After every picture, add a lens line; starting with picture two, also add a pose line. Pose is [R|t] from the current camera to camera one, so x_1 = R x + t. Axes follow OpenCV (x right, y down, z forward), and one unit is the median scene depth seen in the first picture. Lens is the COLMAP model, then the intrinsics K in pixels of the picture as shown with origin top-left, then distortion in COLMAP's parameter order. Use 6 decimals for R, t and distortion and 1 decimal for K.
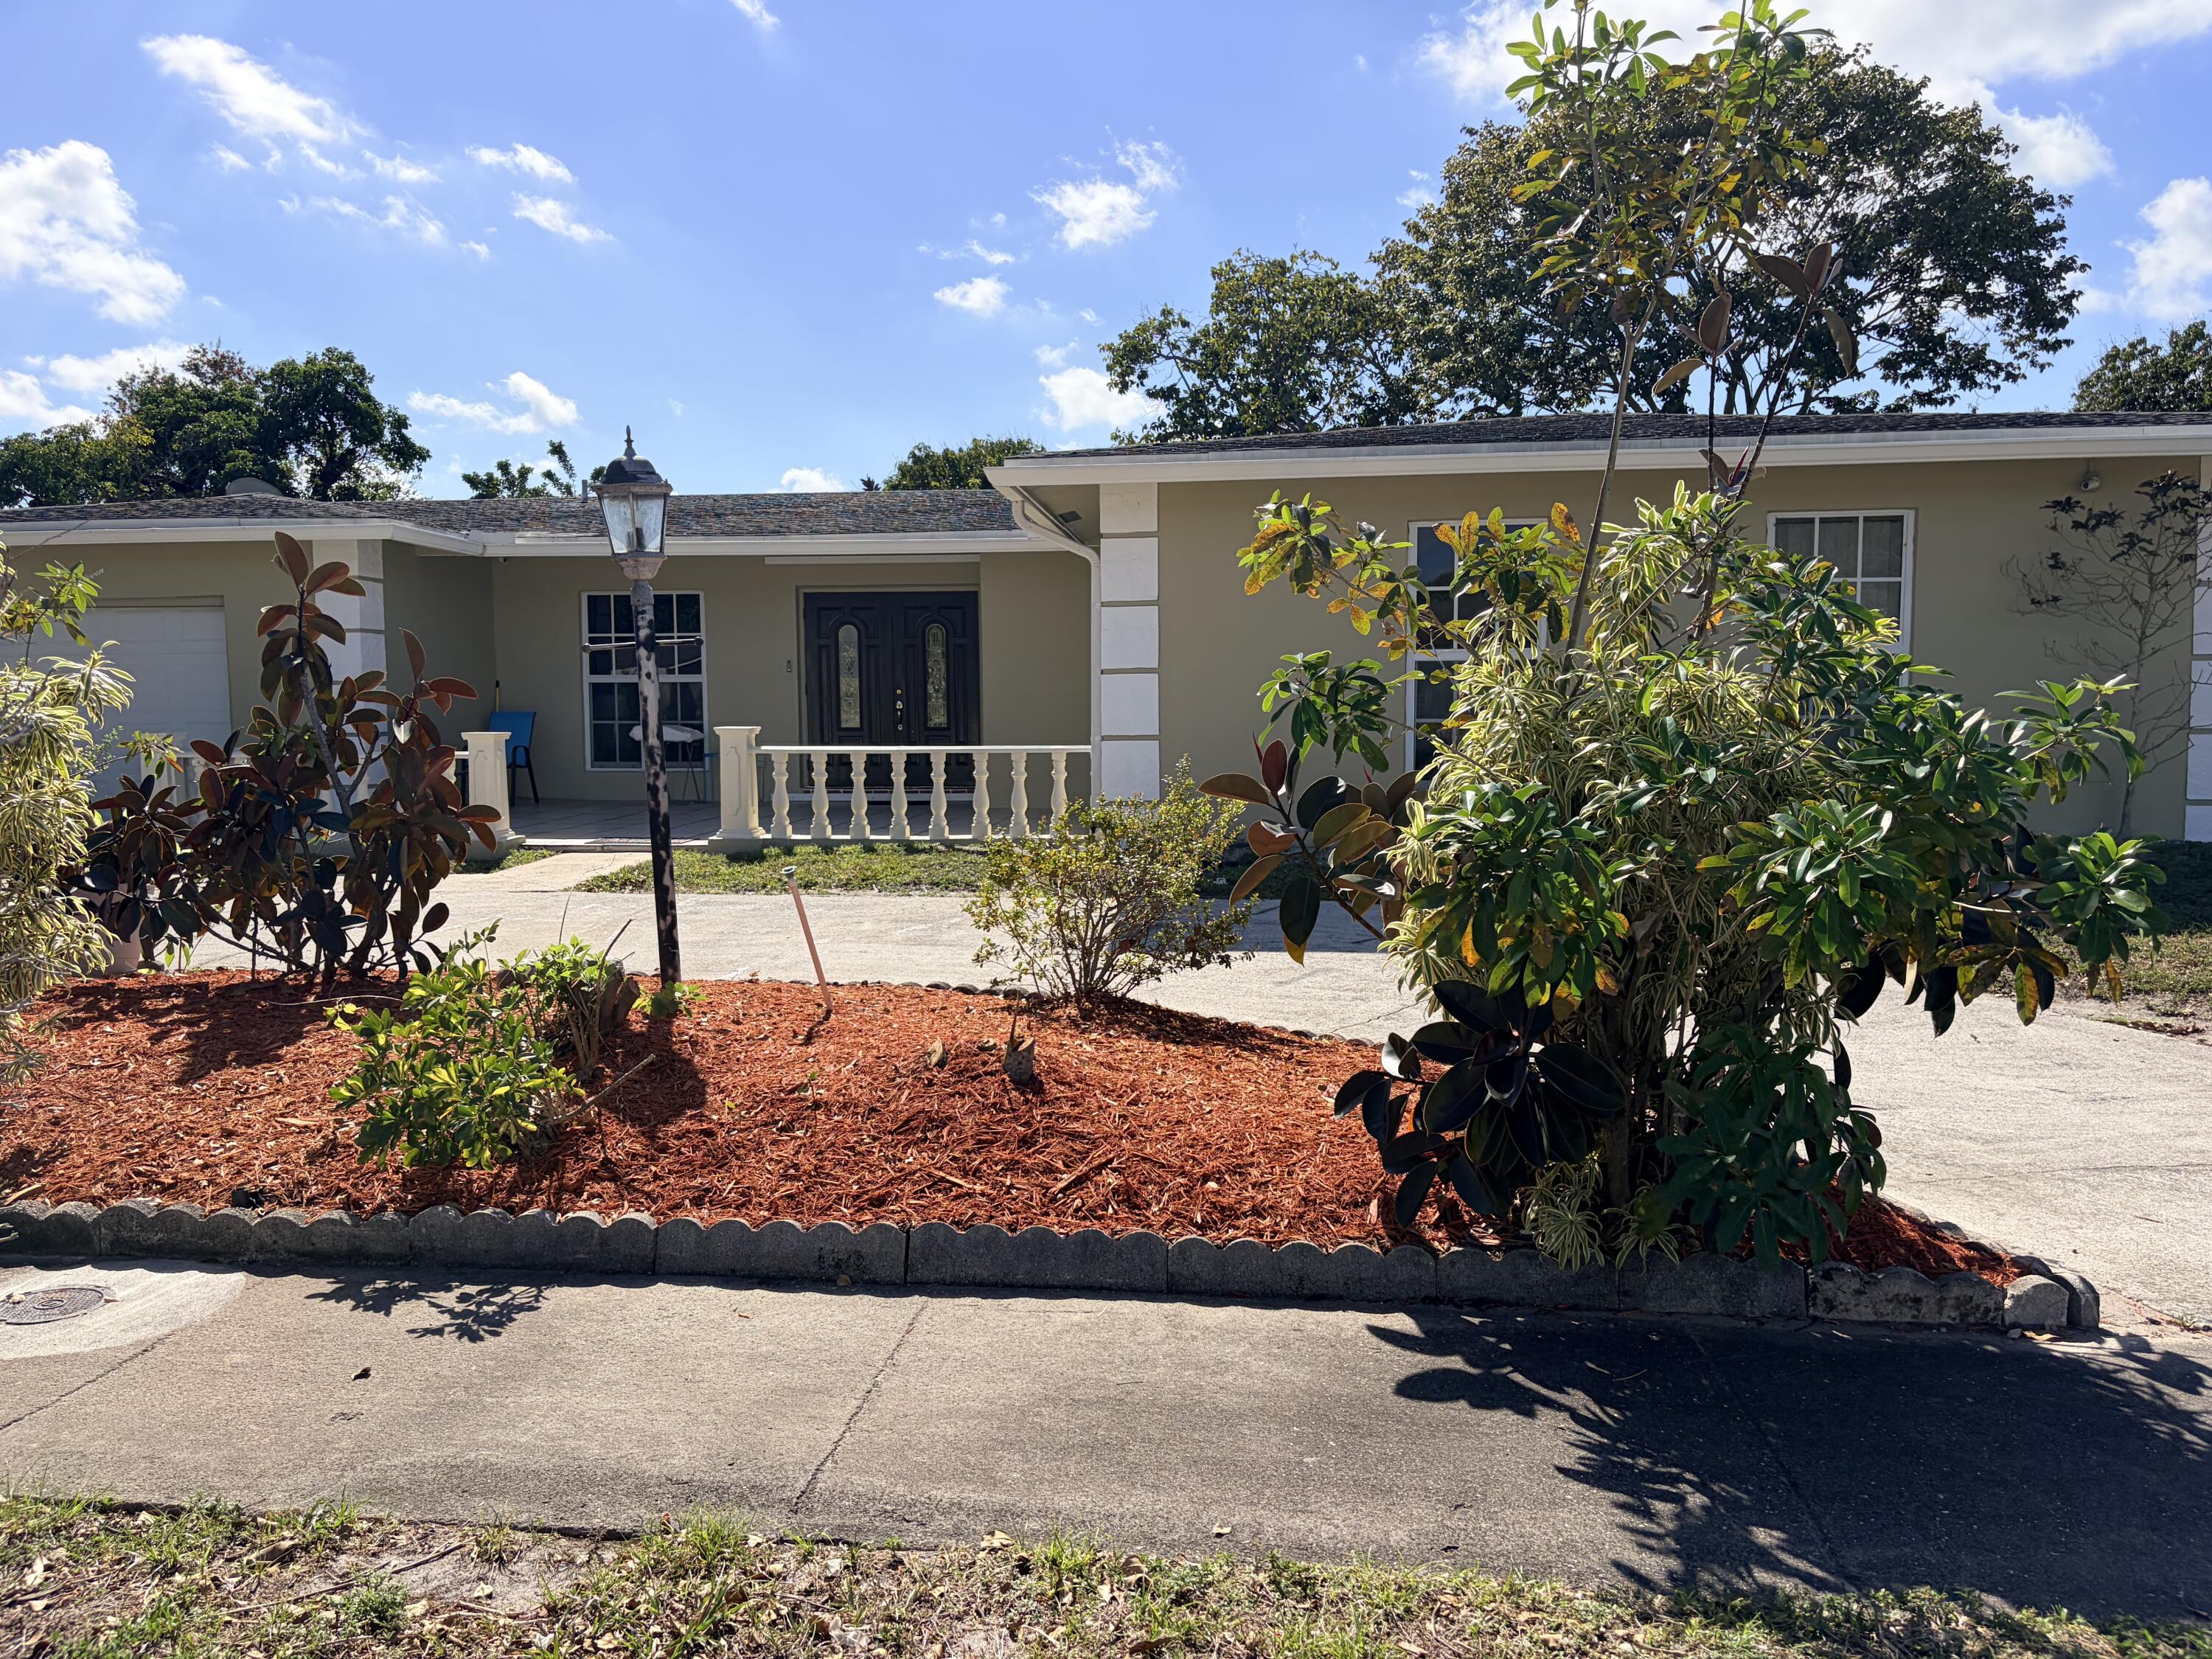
lens RADIAL K [[1666.2, 0, 1087.4], [0, 1666.2, 846.0], [0, 0, 1]] dist [0.047898, -0.035366]
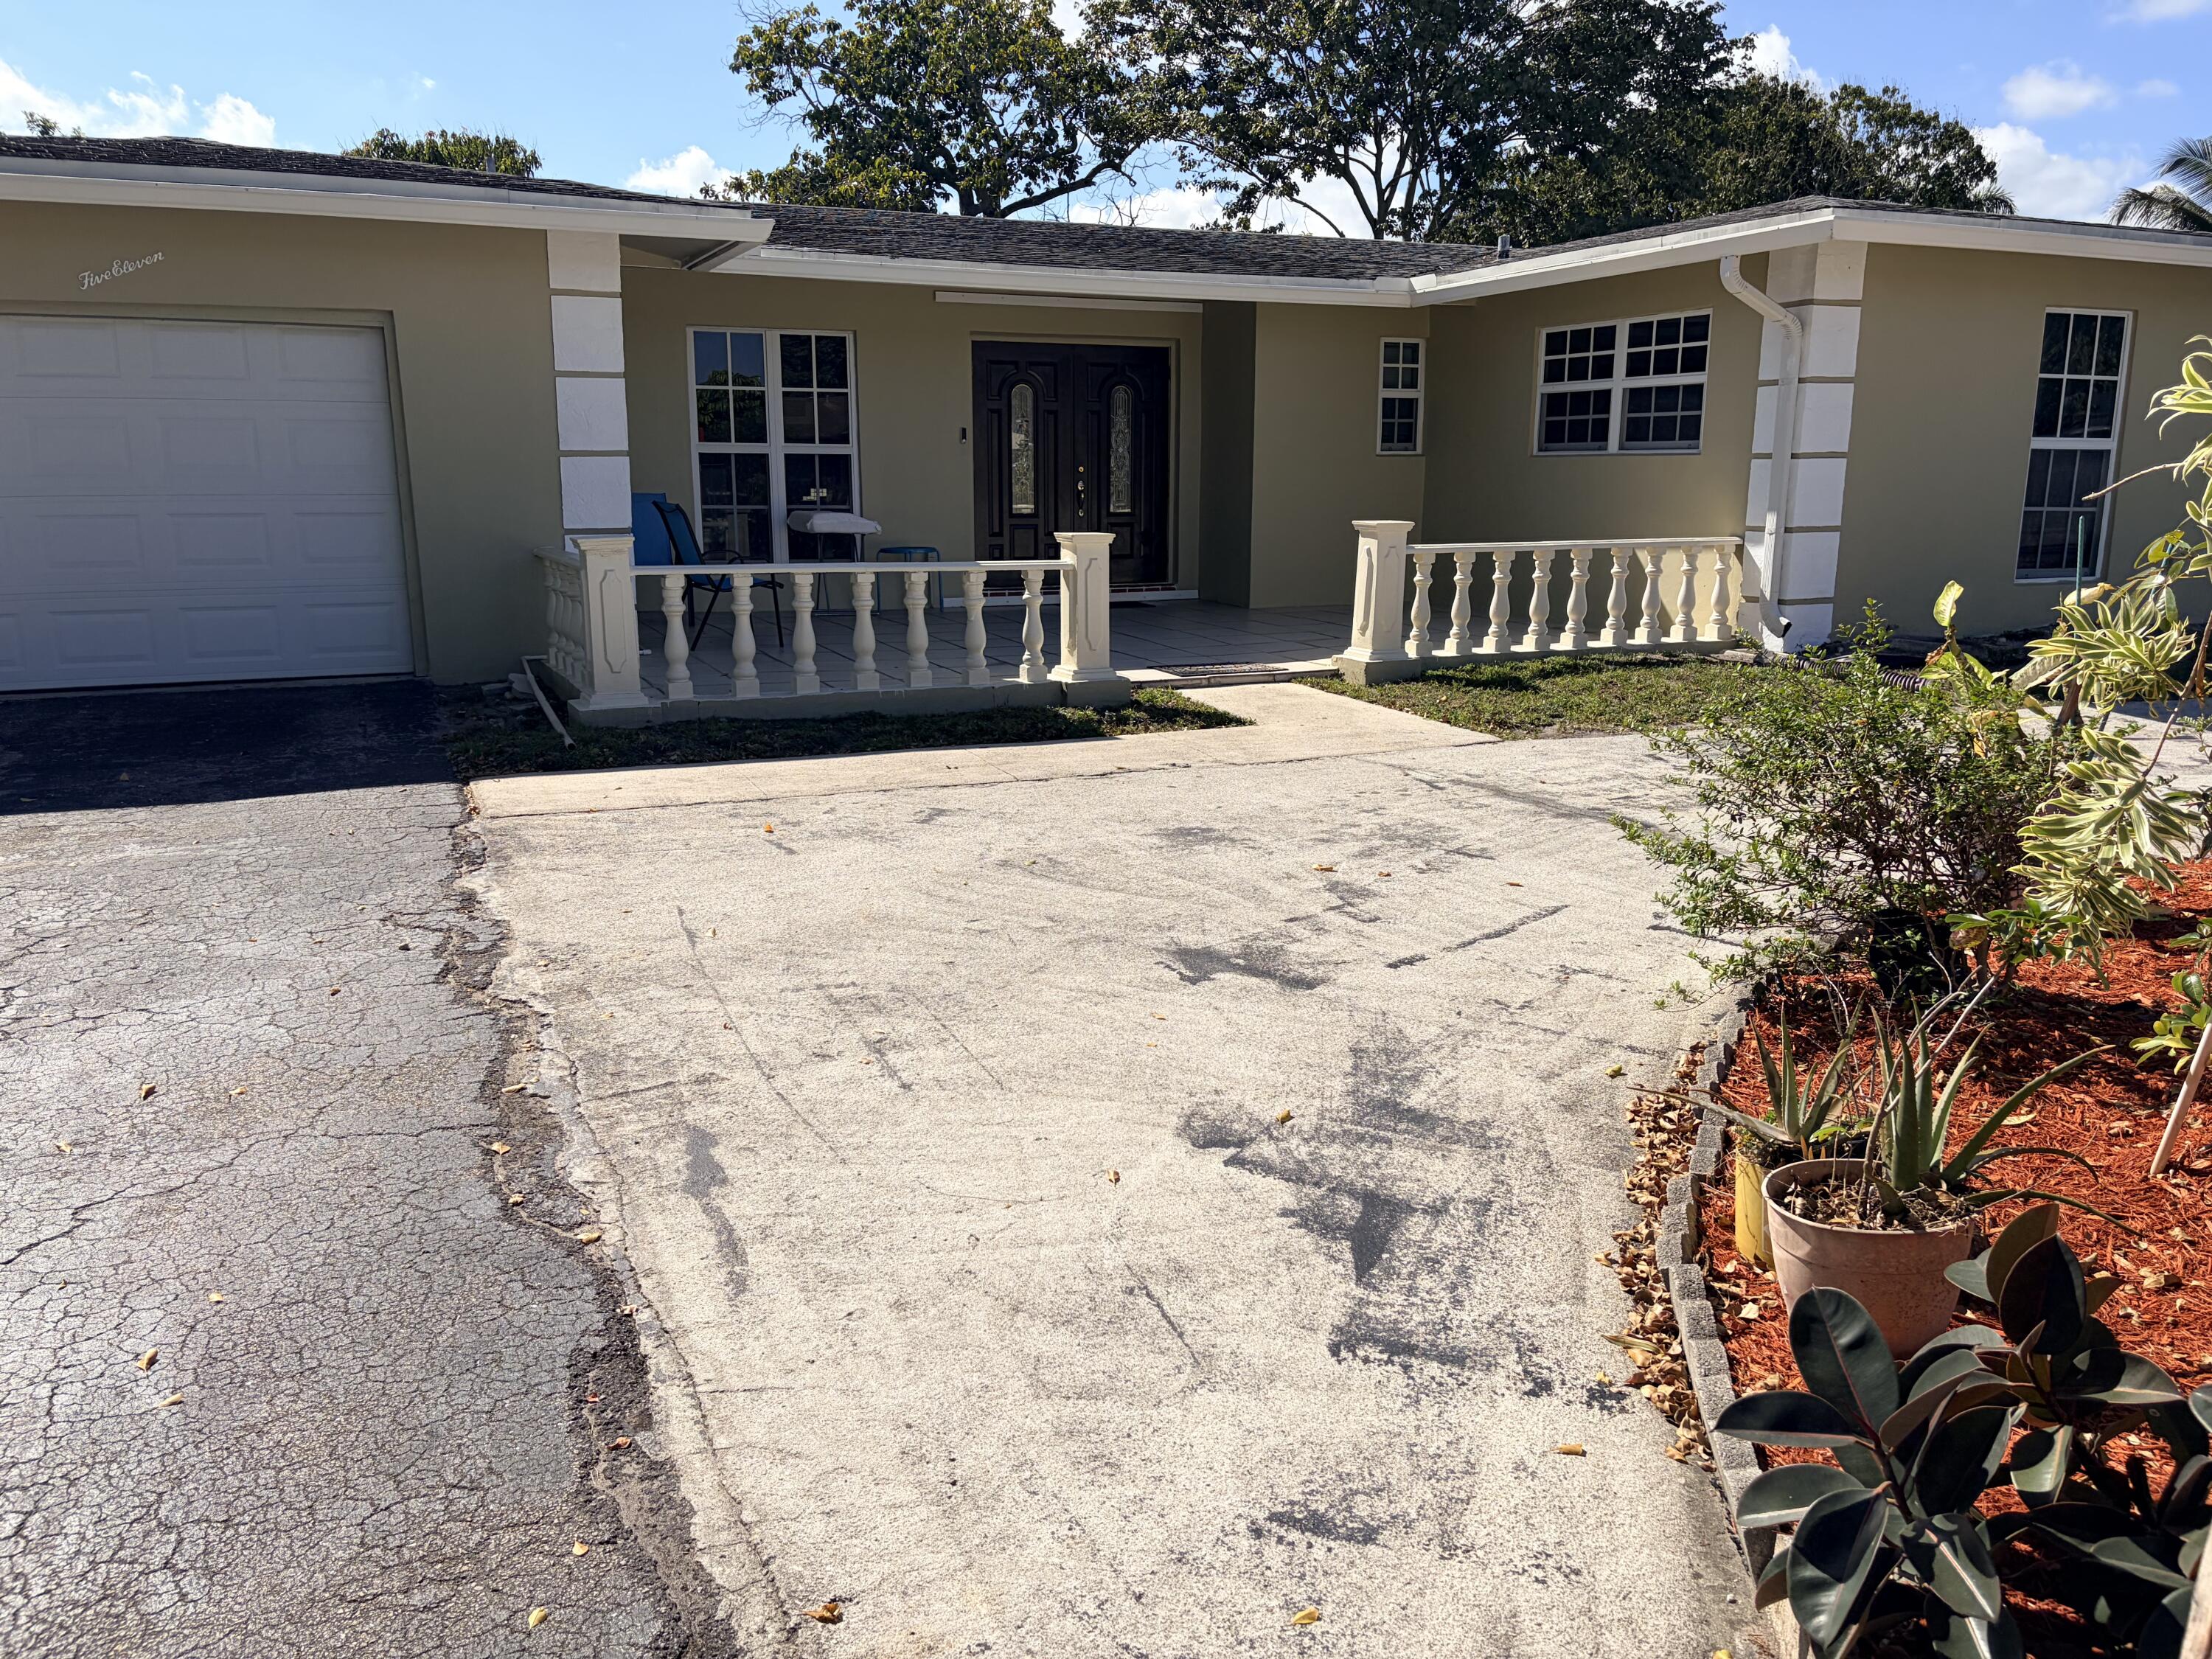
lens RADIAL K [[1666.2, 0, 1101.0], [0, 1666.2, 842.4], [0, 0, 1]] dist [0.047898, -0.035366]
pose [[0.856879, -0.105352, 0.504638, -0.539327], [0.036402, 0.988817, 0.144621, -0.027691], [-0.514231, -0.105553, 0.851132, 0.256728]]
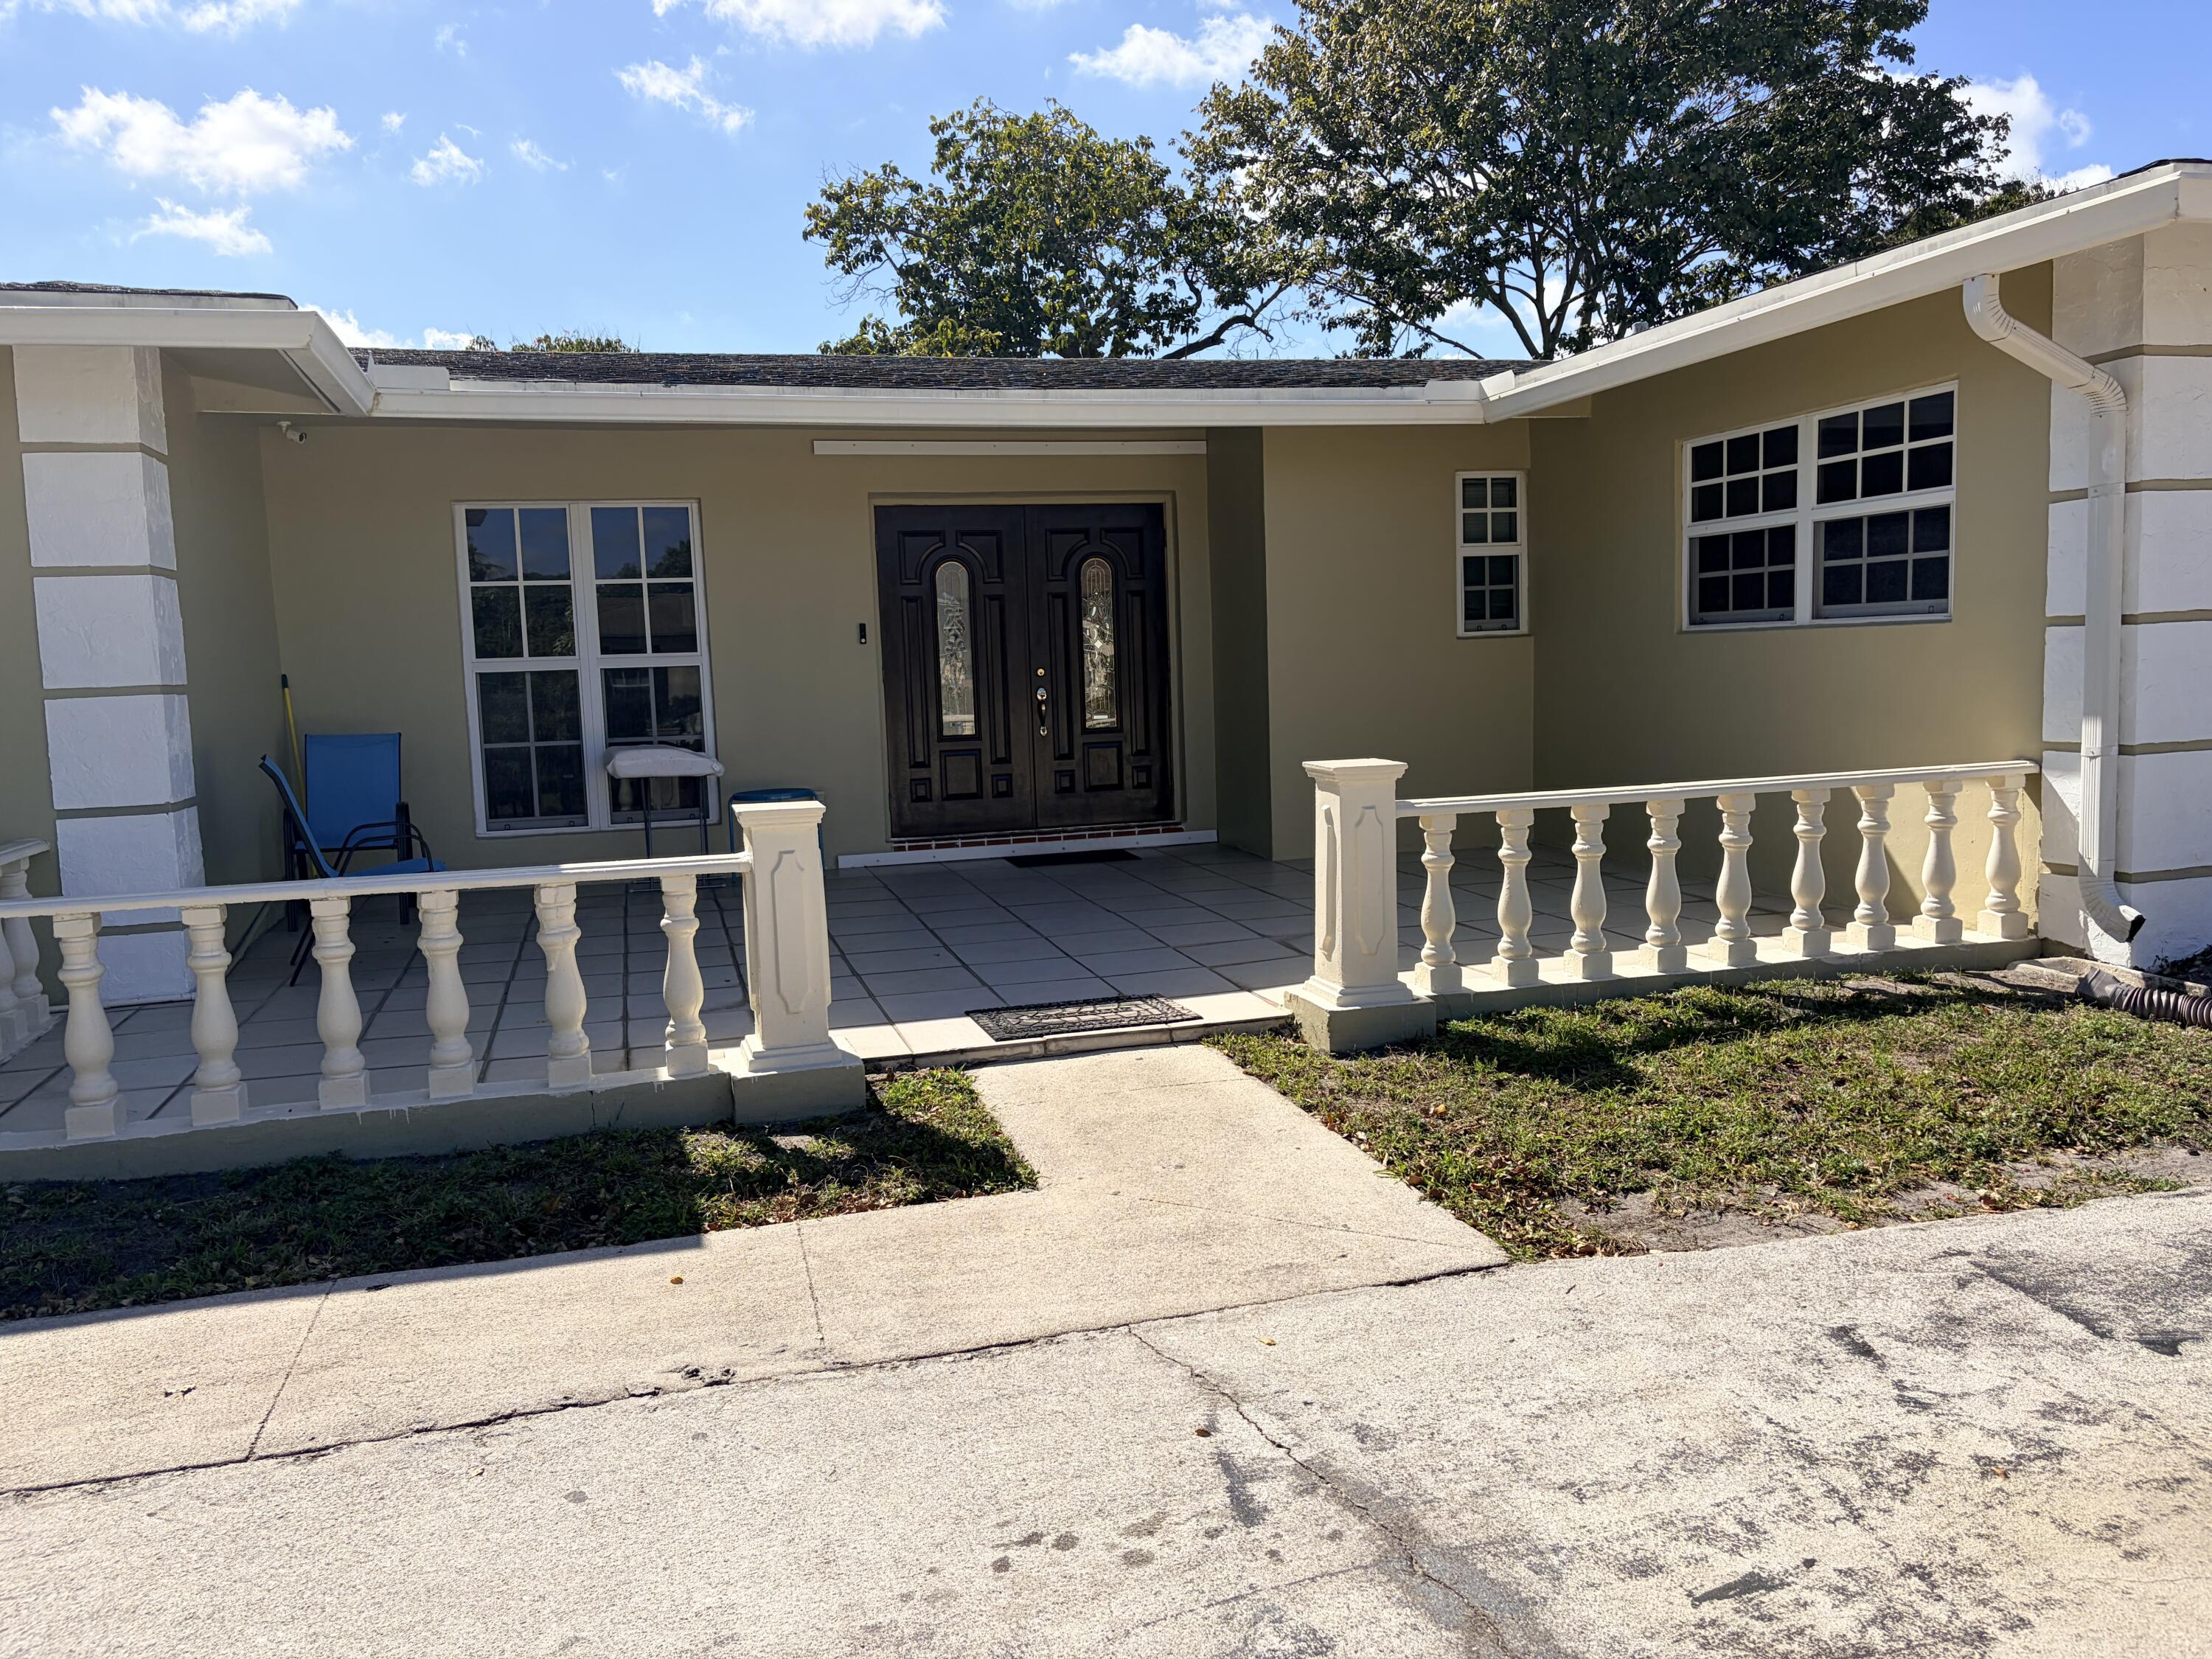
lens RADIAL K [[1666.2, 0, 1099.9], [0, 1666.2, 844.4], [0, 0, 1]] dist [0.047898, -0.035366]
pose [[0.920977, -0.071243, 0.383047, -0.323902], [0.062965, 0.997432, 0.034122, -0.048698], [-0.384494, -0.007307, 0.923098, 0.427884]]
